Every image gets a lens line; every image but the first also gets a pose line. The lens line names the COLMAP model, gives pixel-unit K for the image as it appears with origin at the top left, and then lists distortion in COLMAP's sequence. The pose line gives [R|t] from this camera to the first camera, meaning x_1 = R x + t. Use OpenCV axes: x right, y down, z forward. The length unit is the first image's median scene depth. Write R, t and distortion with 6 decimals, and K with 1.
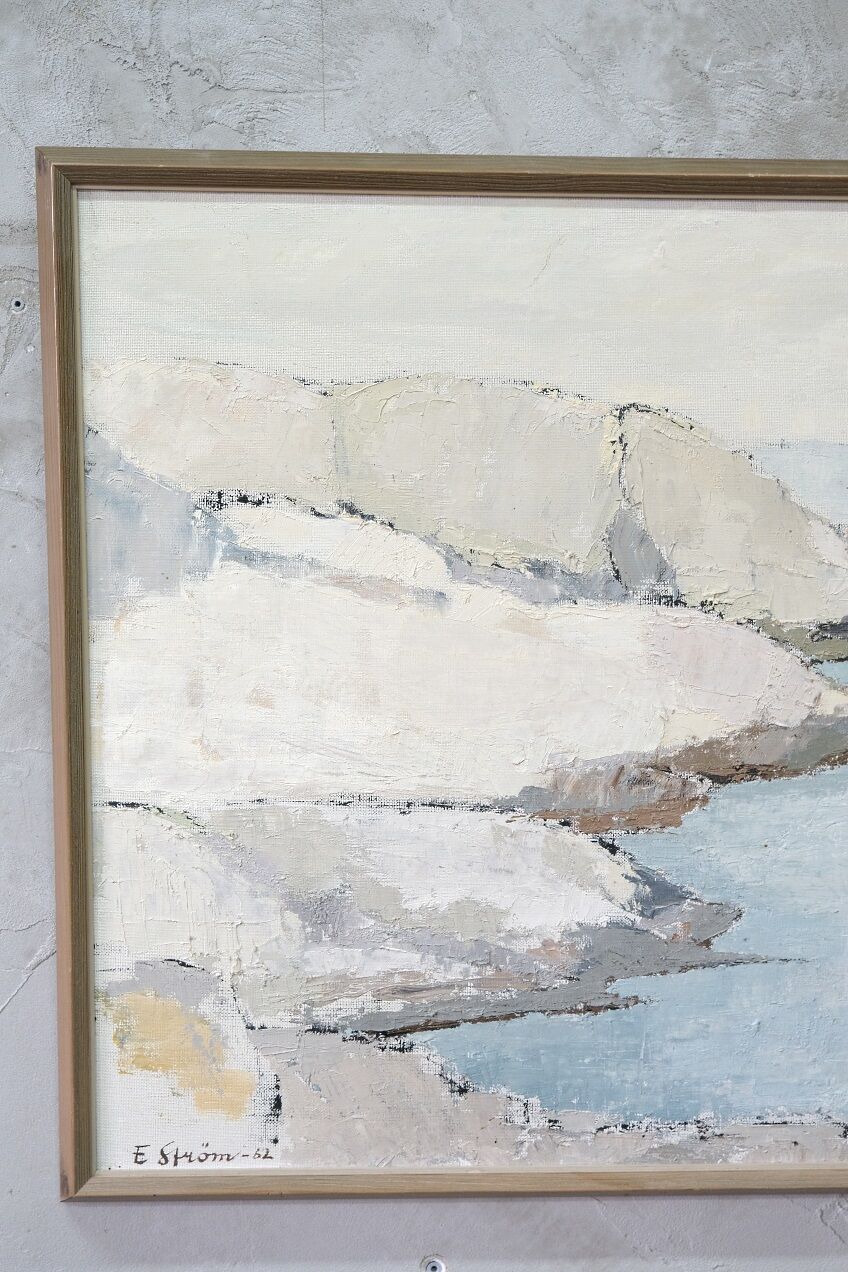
lens RADIAL K [[1794.8, 0, 419.1], [0, 1794.8, 657.6], [0, 0, 1]] dist [0.057725, 0.000000]
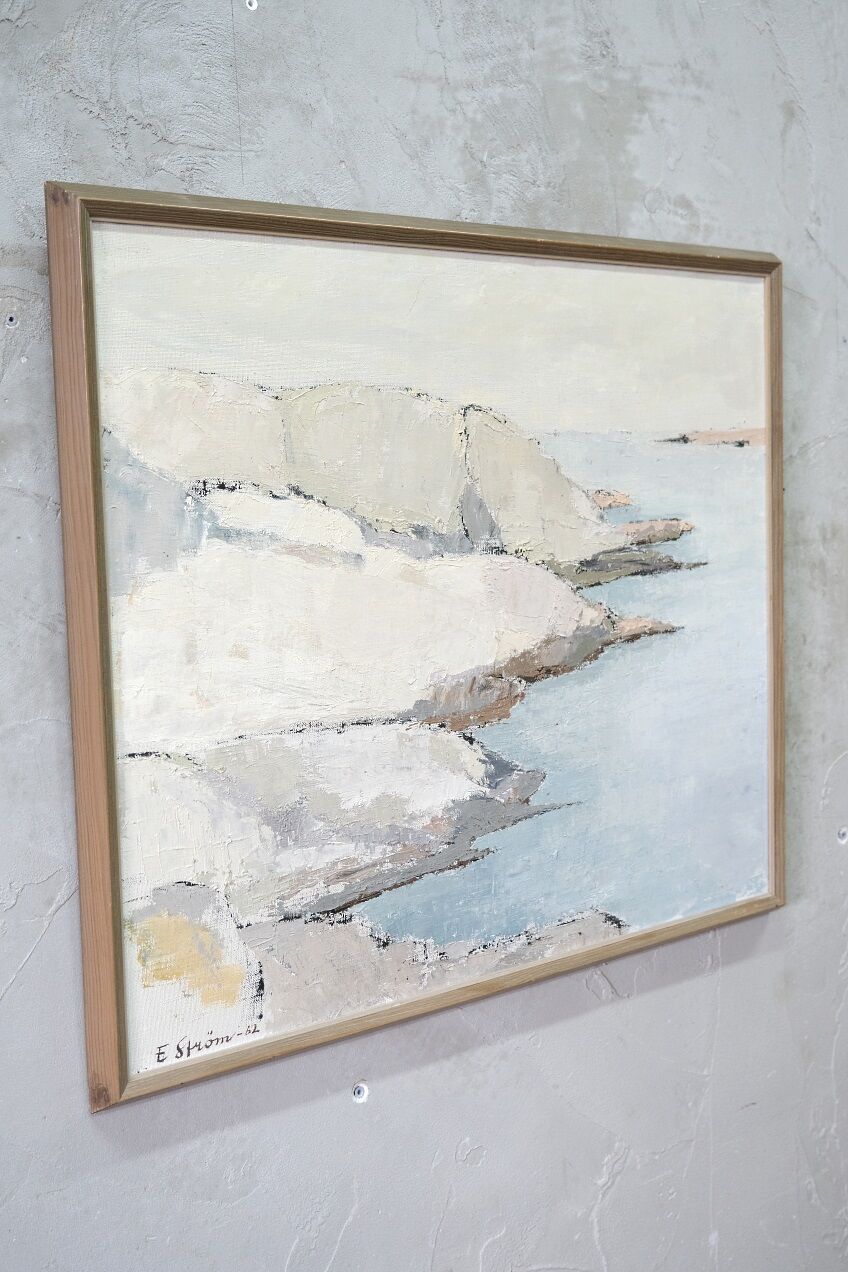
lens RADIAL K [[1541.2, 0, 437.5], [0, 1541.2, 639.0], [0, 0, 1]] dist [0.007106, 0.000000]
pose [[0.820967, -0.092542, 0.563427, -0.545920], [0.092456, 0.995301, 0.028759, -0.003029], [-0.563441, 0.028482, 0.825665, 0.071438]]
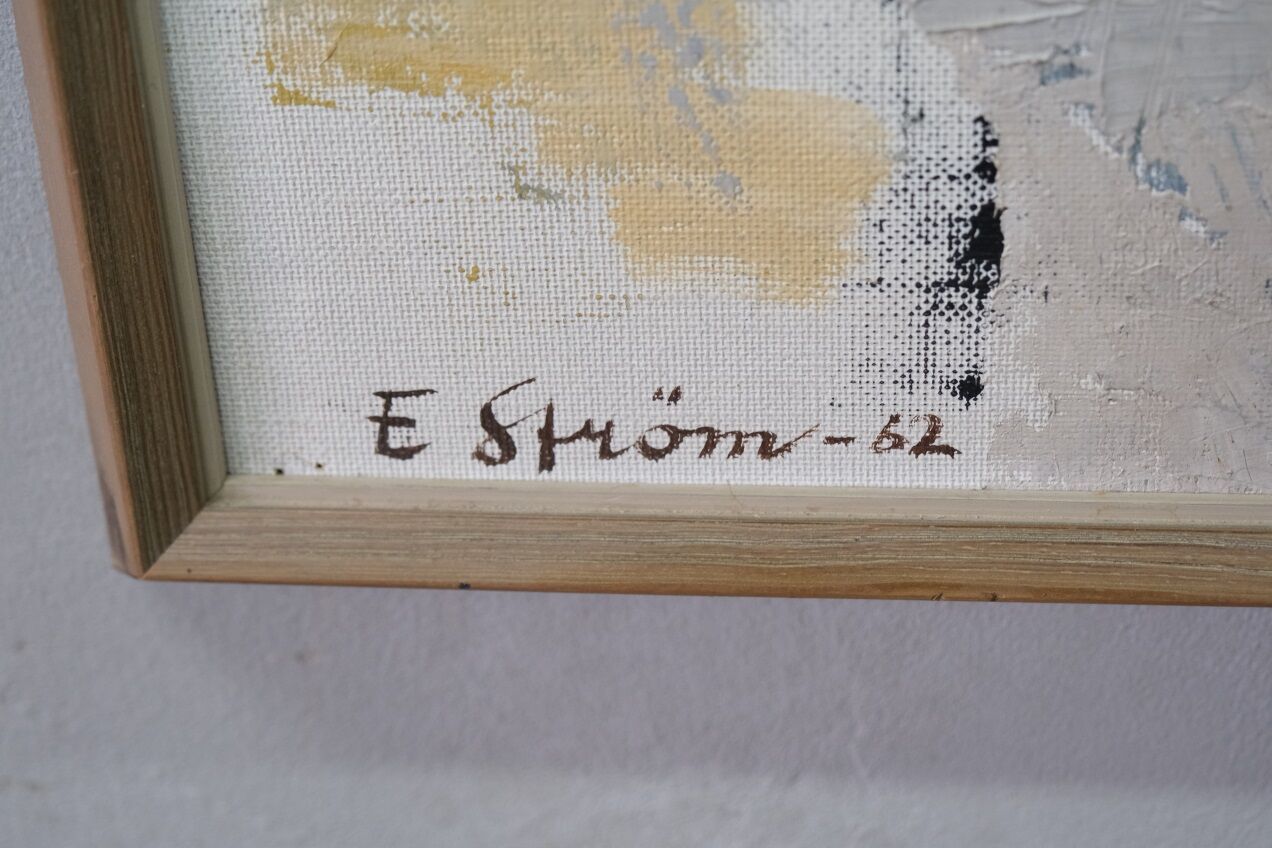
lens RADIAL K [[2549.7, 0, 640.2], [0, 2549.7, 423.4], [0, 0, 1]] dist [-0.089501, 0.000000]
pose [[0.990621, 0.032277, -0.132768, -0.078538], [0.027106, 0.905962, 0.422491, 0.134681], [0.133920, -0.422128, 0.896590, 0.705770]]
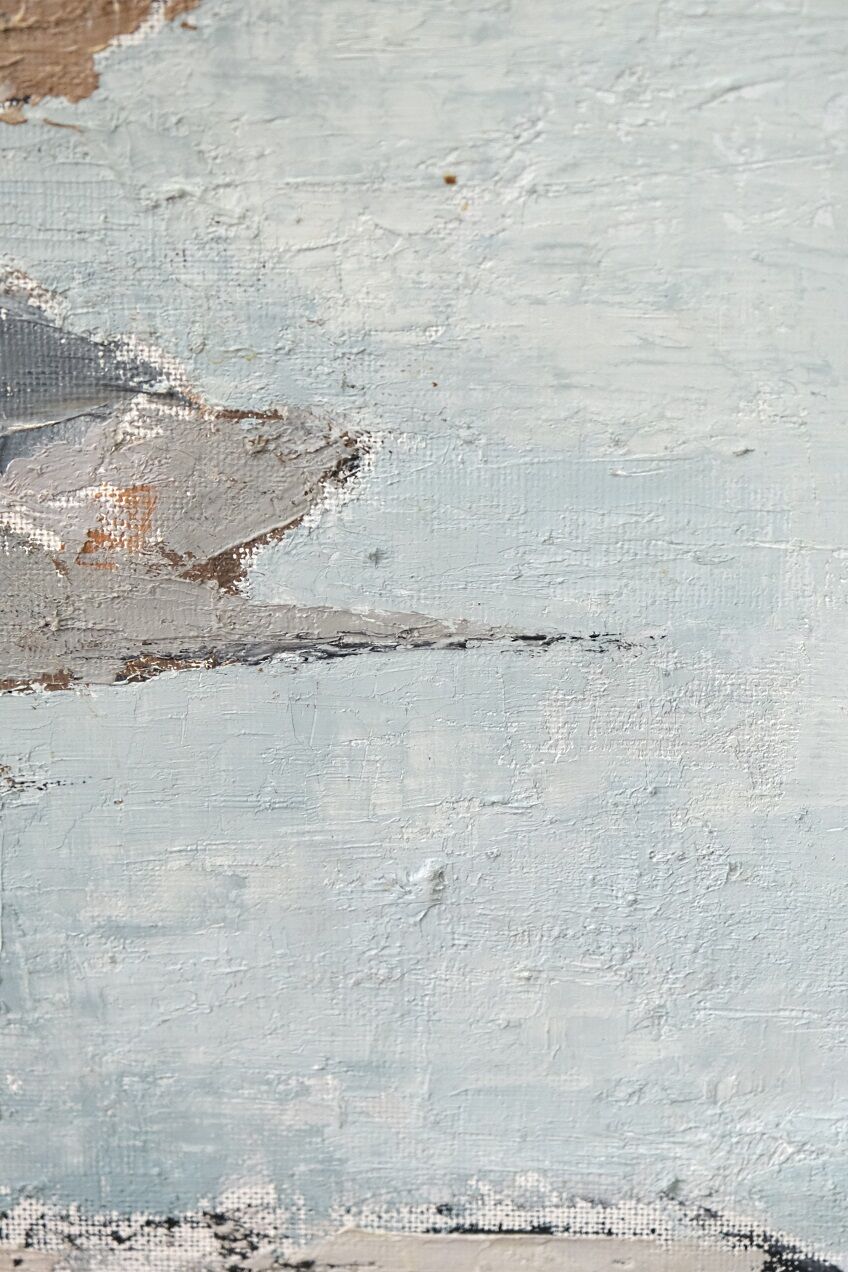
lens RADIAL K [[3042.3, 0, 420.3], [0, 3042.3, 637.7], [0, 0, 1]] dist [-0.089589, 0.000000]
pose [[0.996487, 0.020063, -0.081313, 0.223800], [-0.003756, 0.980612, 0.195924, 0.085093], [0.083667, -0.194930, 0.977242, 0.588273]]
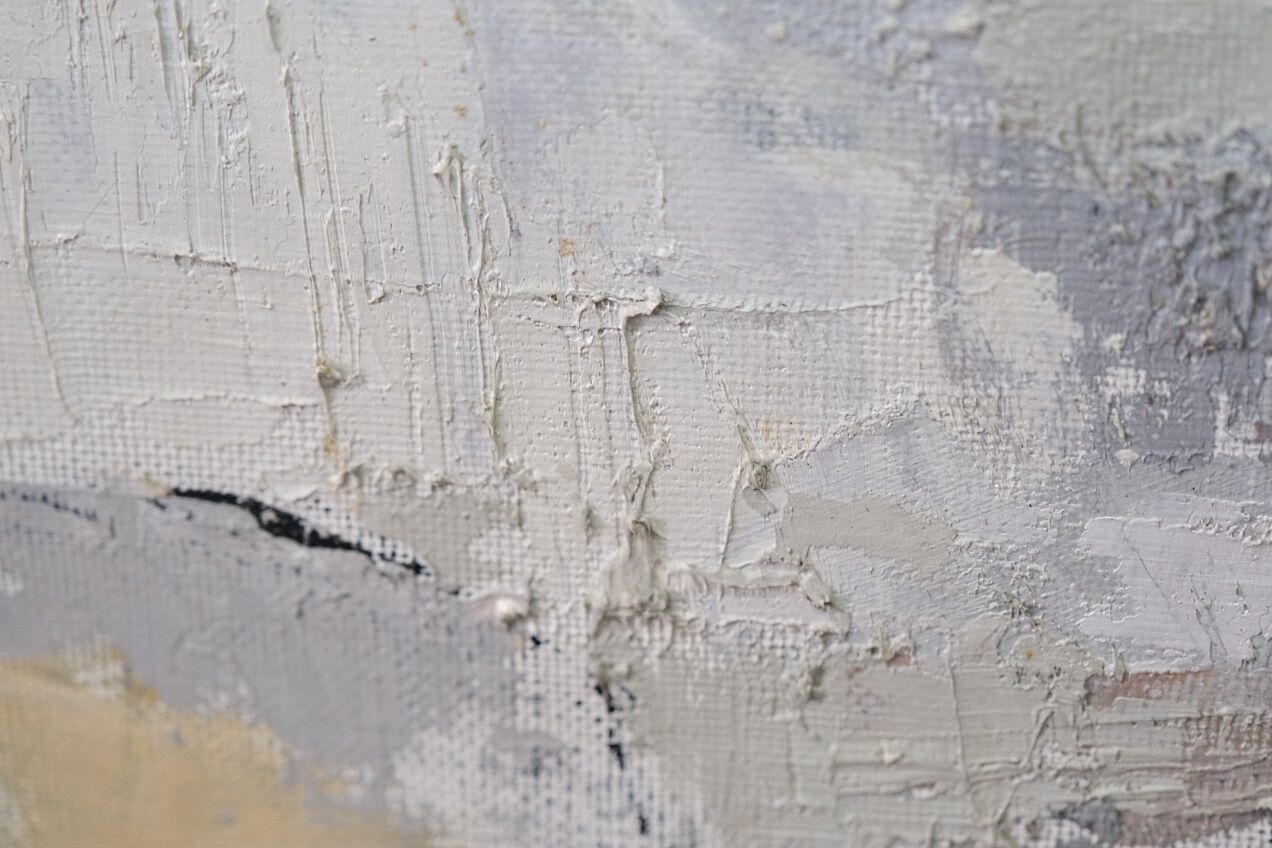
lens RADIAL K [[3042.3, 0, 642.2], [0, 3042.3, 423.5], [0, 0, 1]] dist [-0.089589, 0.000000]
pose [[0.981765, 0.083259, -0.170895, -0.057079], [-0.020648, 0.940371, 0.339523, 0.072459], [0.188973, -0.329803, 0.924943, 0.761629]]
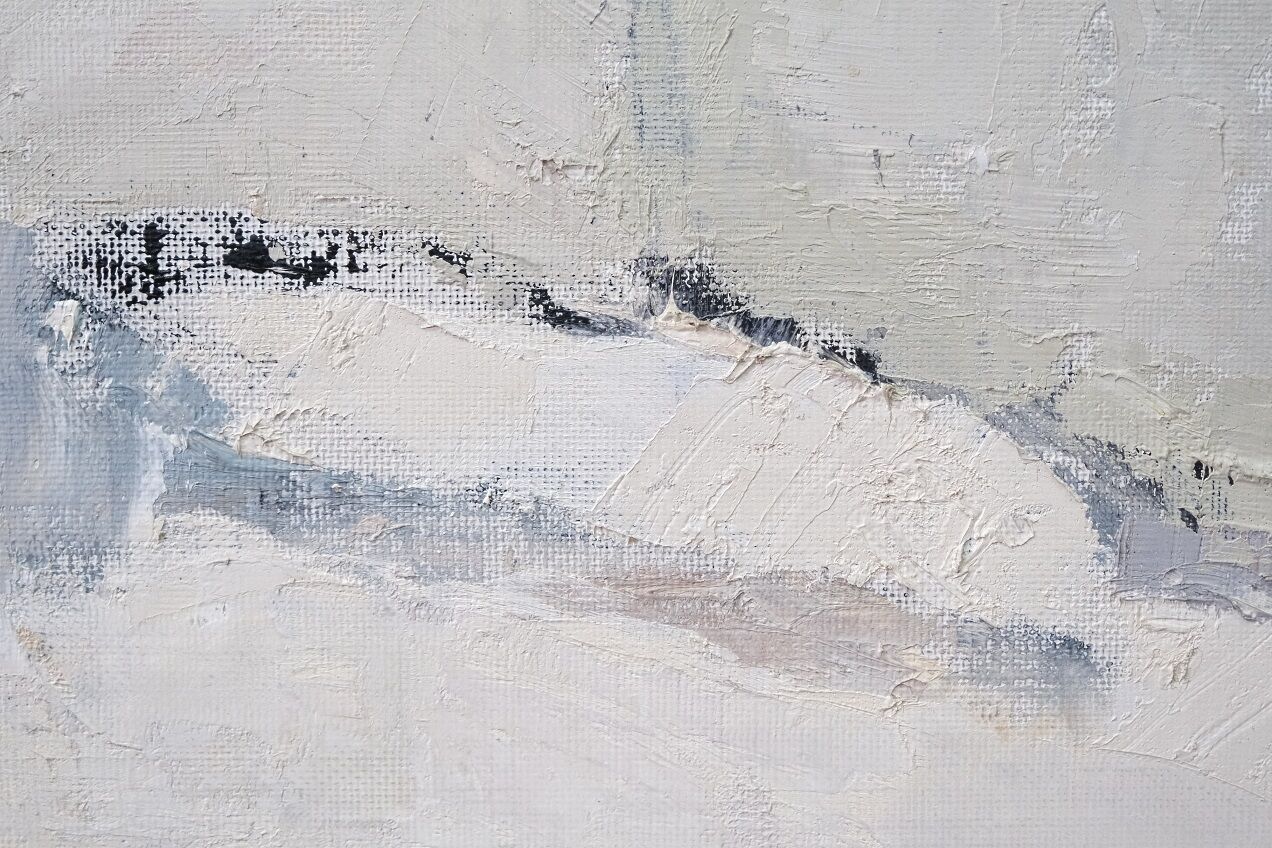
lens RADIAL K [[2549.7, 0, 635.6], [0, 2549.7, 414.7], [0, 0, 1]] dist [-0.089501, 0.000000]
pose [[0.998495, 0.001459, -0.054818, -0.026806], [-0.002786, 0.999705, -0.024136, -0.056635], [0.054766, 0.024252, 0.998205, 0.639333]]
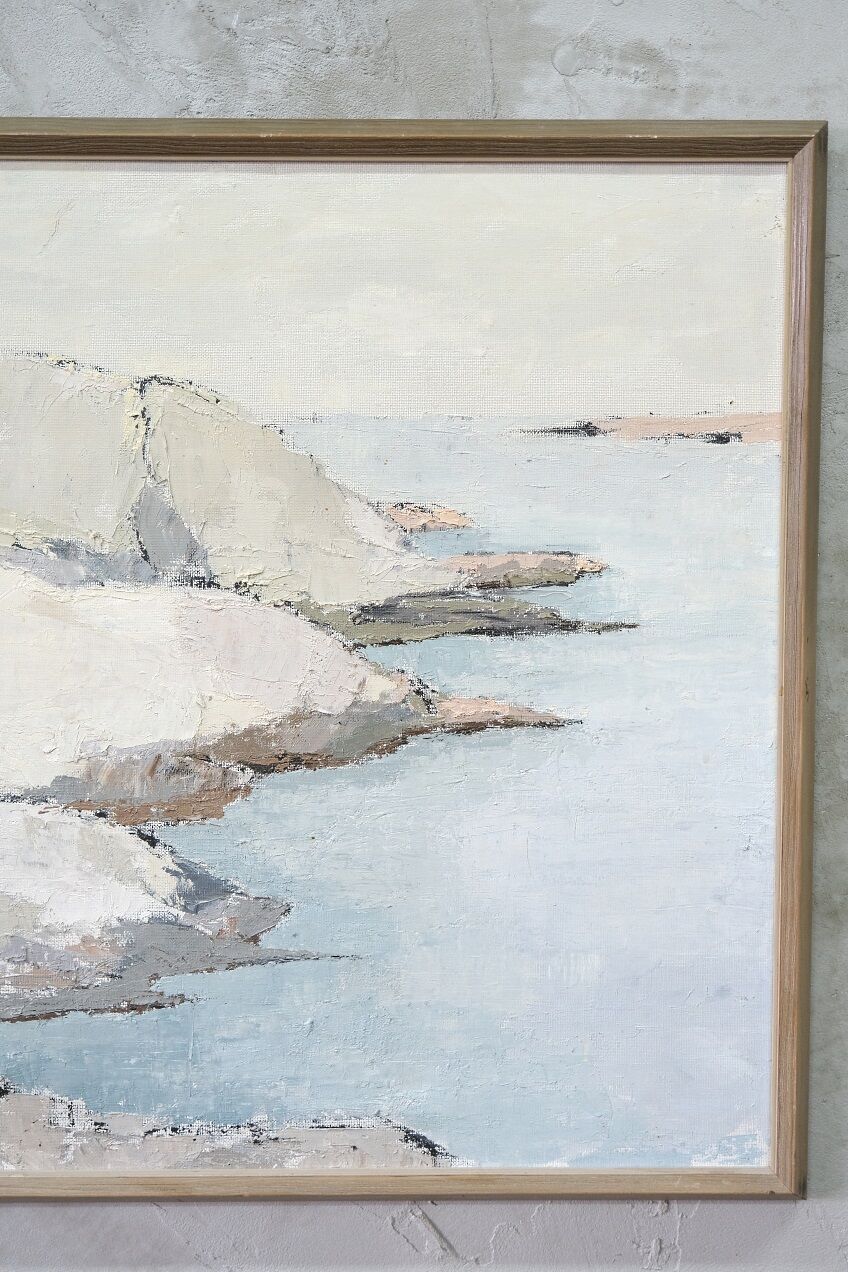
lens RADIAL K [[1794.8, 0, 425.3], [0, 1794.8, 666.7], [0, 0, 1]] dist [0.057725, 0.000000]
pose [[0.998712, -0.001869, -0.050712, 0.301781], [0.002122, 0.999985, 0.004951, 0.008740], [0.050702, -0.005052, 0.998701, 0.048060]]
